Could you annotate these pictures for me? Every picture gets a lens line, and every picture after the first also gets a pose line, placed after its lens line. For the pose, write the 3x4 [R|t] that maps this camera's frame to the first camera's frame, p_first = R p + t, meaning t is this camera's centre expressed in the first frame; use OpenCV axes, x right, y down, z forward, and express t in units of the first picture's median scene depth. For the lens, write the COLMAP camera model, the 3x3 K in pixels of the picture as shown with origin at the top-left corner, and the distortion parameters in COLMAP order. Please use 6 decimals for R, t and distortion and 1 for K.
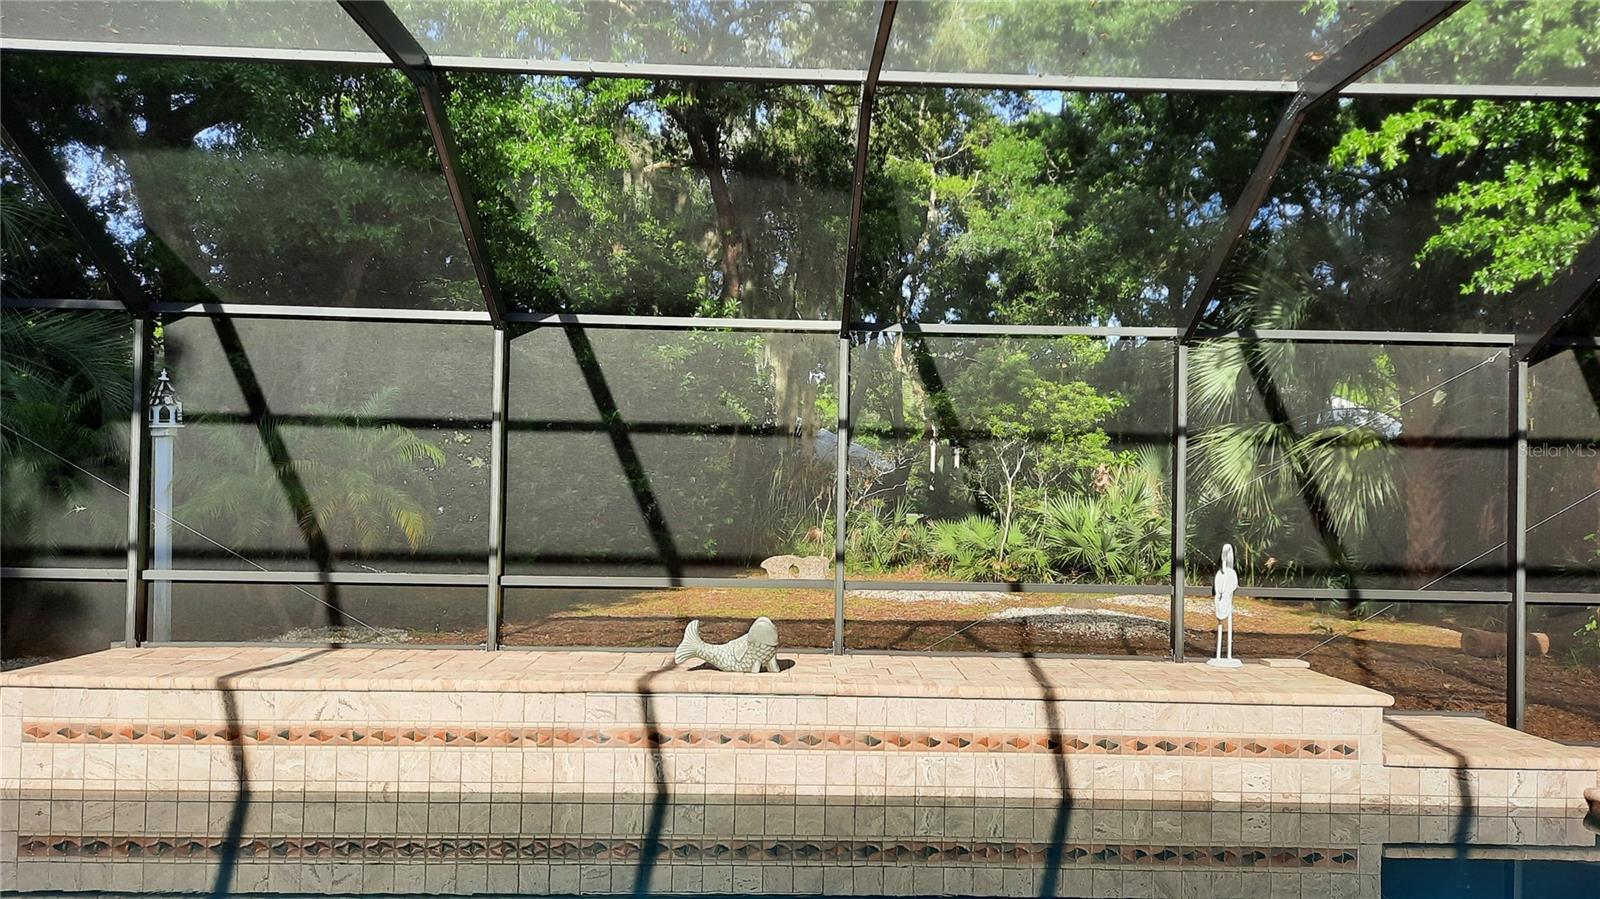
lens RADIAL K [[1215.7, 0, 800.0], [0, 1215.7, 449.5], [0, 0, 1]] dist [0.062809, -0.047492]
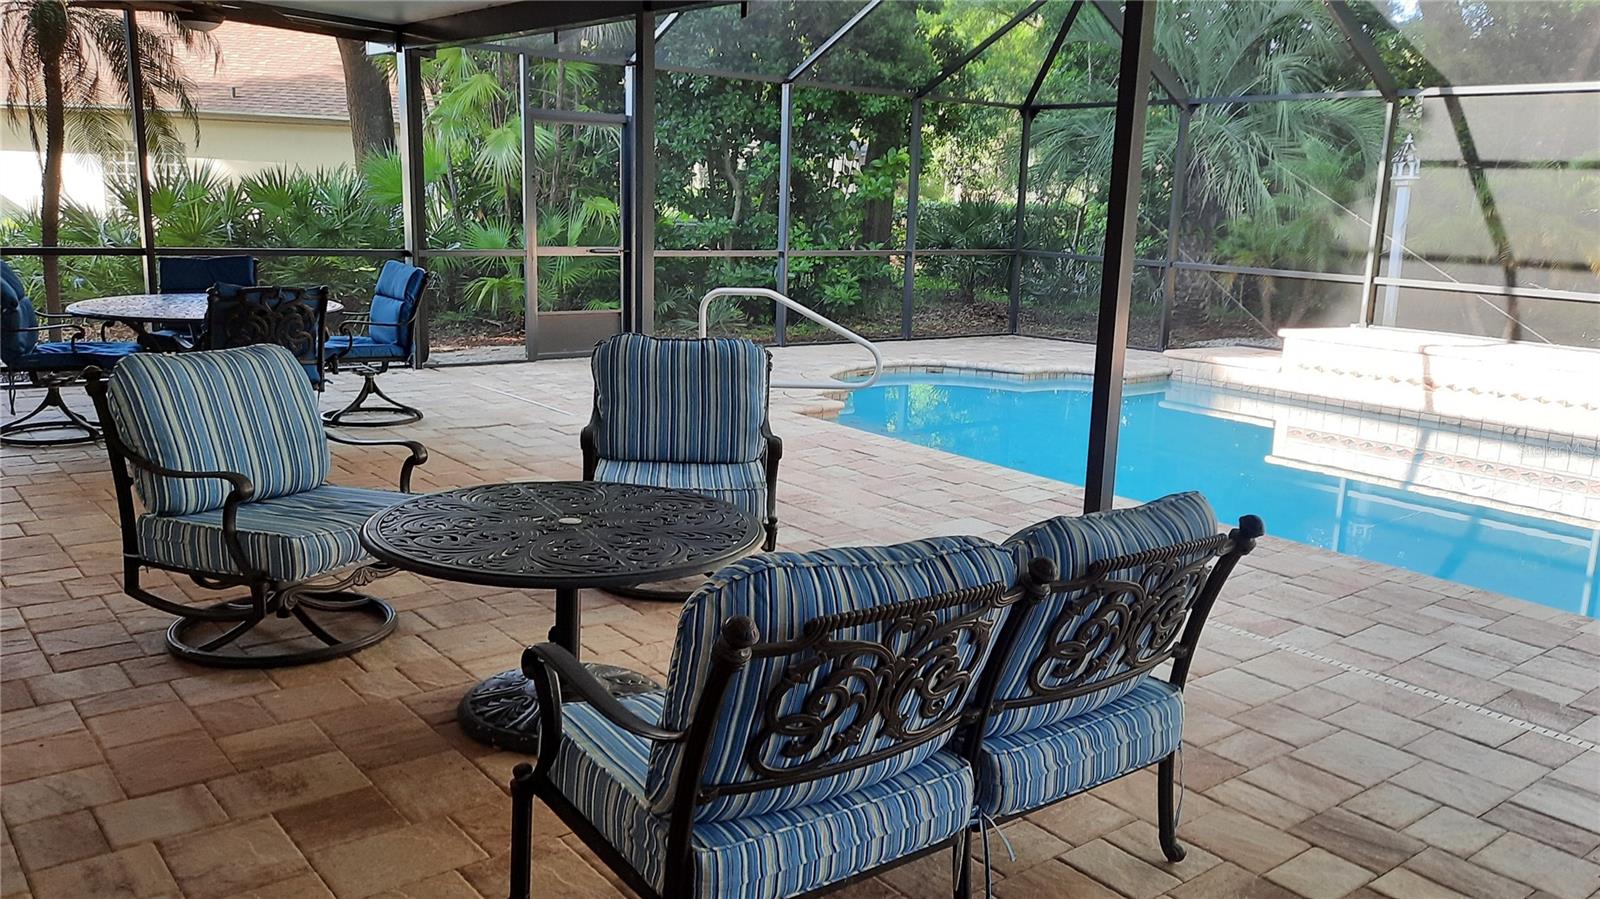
lens RADIAL K [[1226.1, 0, 798.7], [0, 1226.1, 503.8], [0, 0, 1]] dist [0.058559, 0.000092]
pose [[0.598659, 0.201370, -0.775279, 0.301606], [-0.014698, 0.970483, 0.240722, 0.015699], [0.800869, -0.132715, 0.583948, -0.542149]]
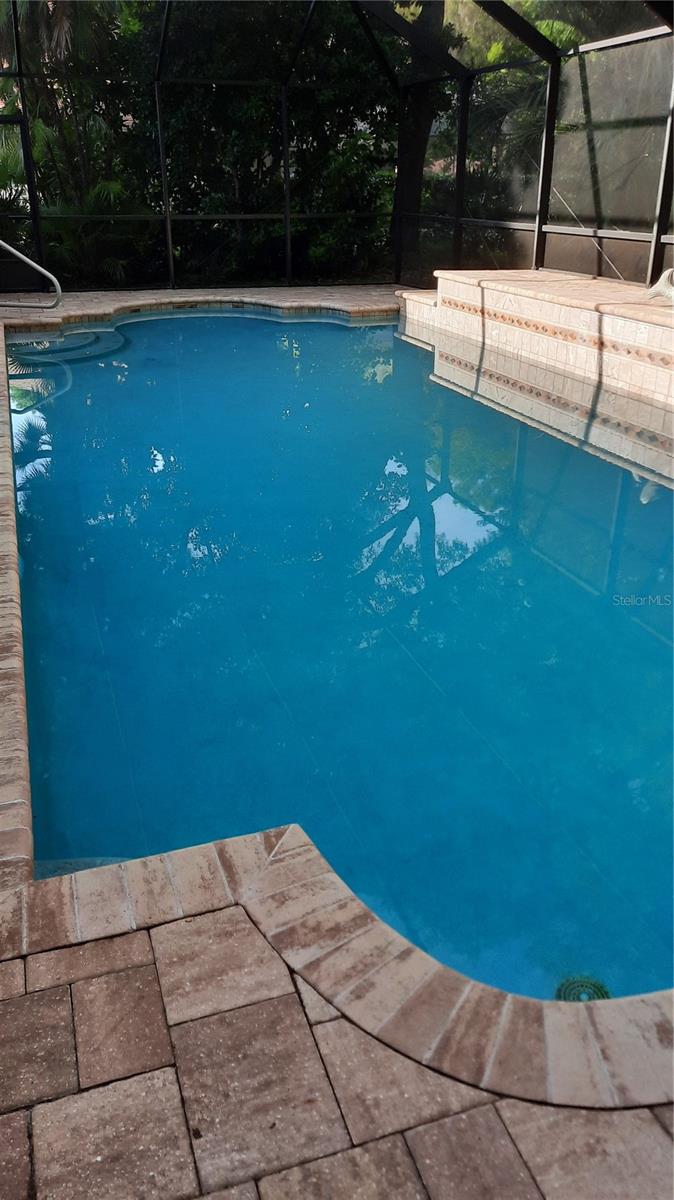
lens RADIAL K [[926.5, 0, 336.7], [0, 926.5, 621.0], [0, 0, 1]] dist [0.077809, -0.084466]
pose [[0.288127, 0.392227, -0.873579, 0.942631], [0.017344, 0.909979, 0.414291, 0.058131], [0.957435, -0.134520, 0.255387, 0.326753]]
